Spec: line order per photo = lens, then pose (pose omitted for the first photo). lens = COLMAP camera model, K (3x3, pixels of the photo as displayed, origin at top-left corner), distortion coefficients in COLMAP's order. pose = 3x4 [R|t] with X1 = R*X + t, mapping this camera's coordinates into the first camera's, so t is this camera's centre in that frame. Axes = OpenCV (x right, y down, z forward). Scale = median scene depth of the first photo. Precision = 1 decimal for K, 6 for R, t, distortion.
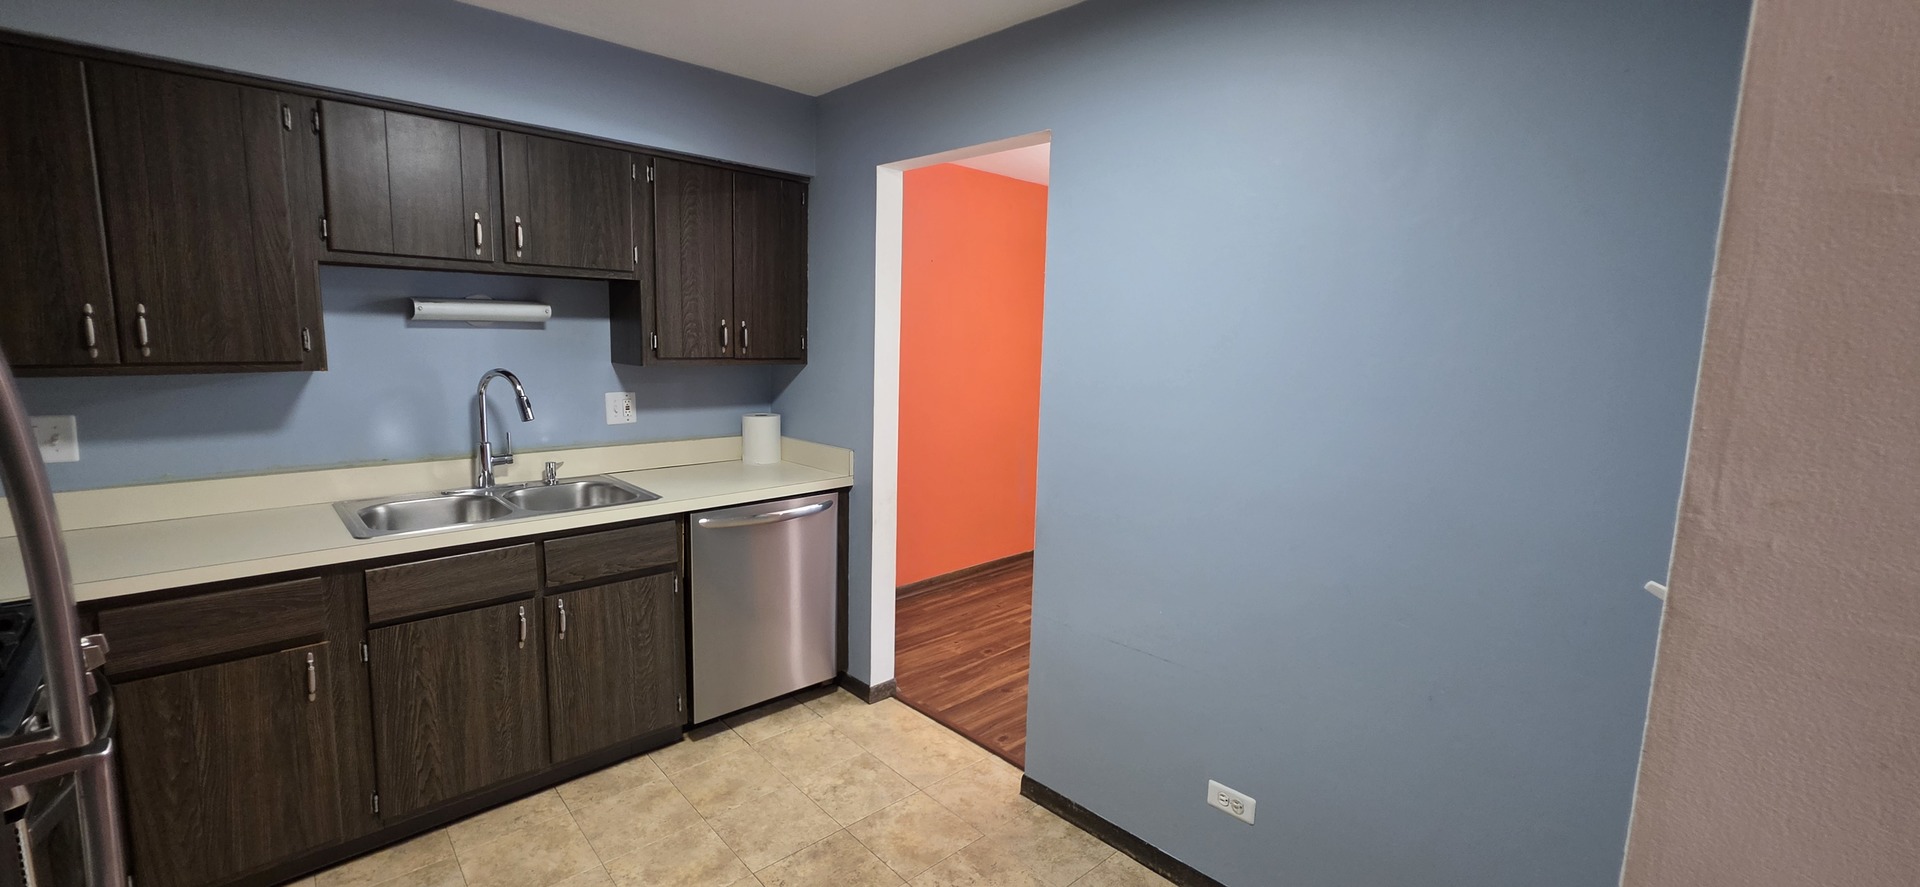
lens RADIAL K [[776.1, 0, 959.1], [0, 776.1, 434.0], [0, 0, 1]] dist [-0.000585, 0.000705]
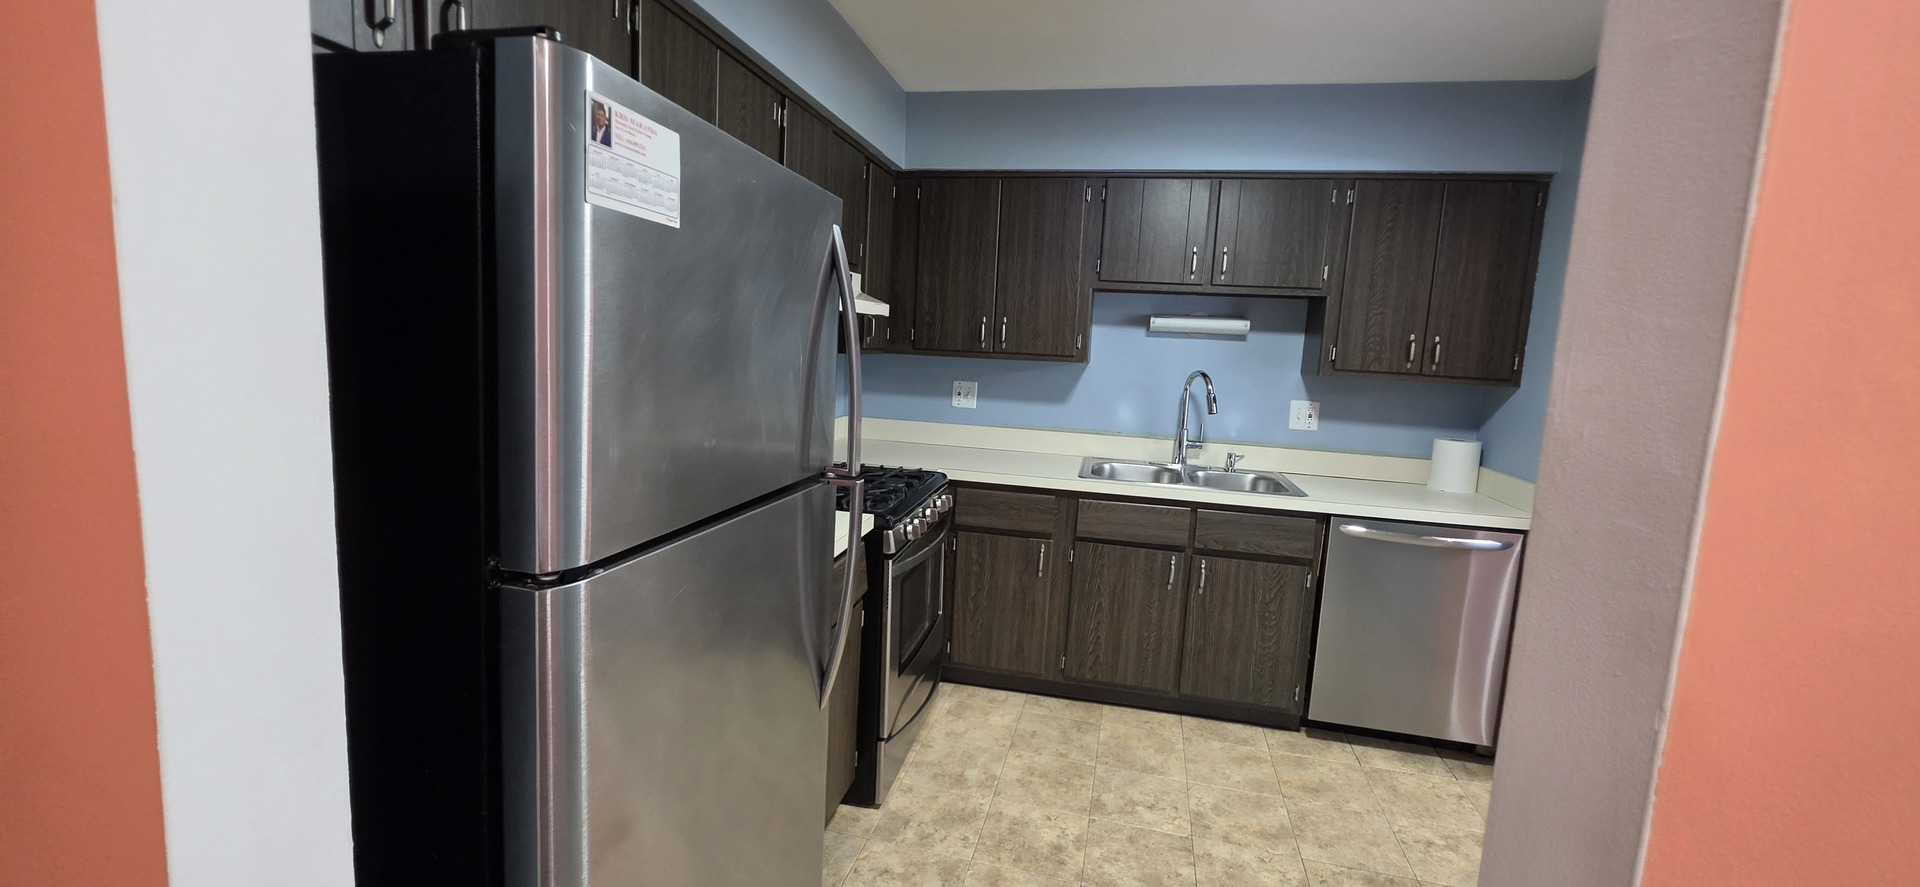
lens RADIAL K [[776.1, 0, 953.3], [0, 776.1, 440.4], [0, 0, 1]] dist [-0.000585, 0.000705]
pose [[0.554928, 0.112034, -0.824320, 0.238584], [-0.145994, 0.988627, 0.036082, 0.041441], [0.818987, 0.100323, 0.564974, -0.017379]]
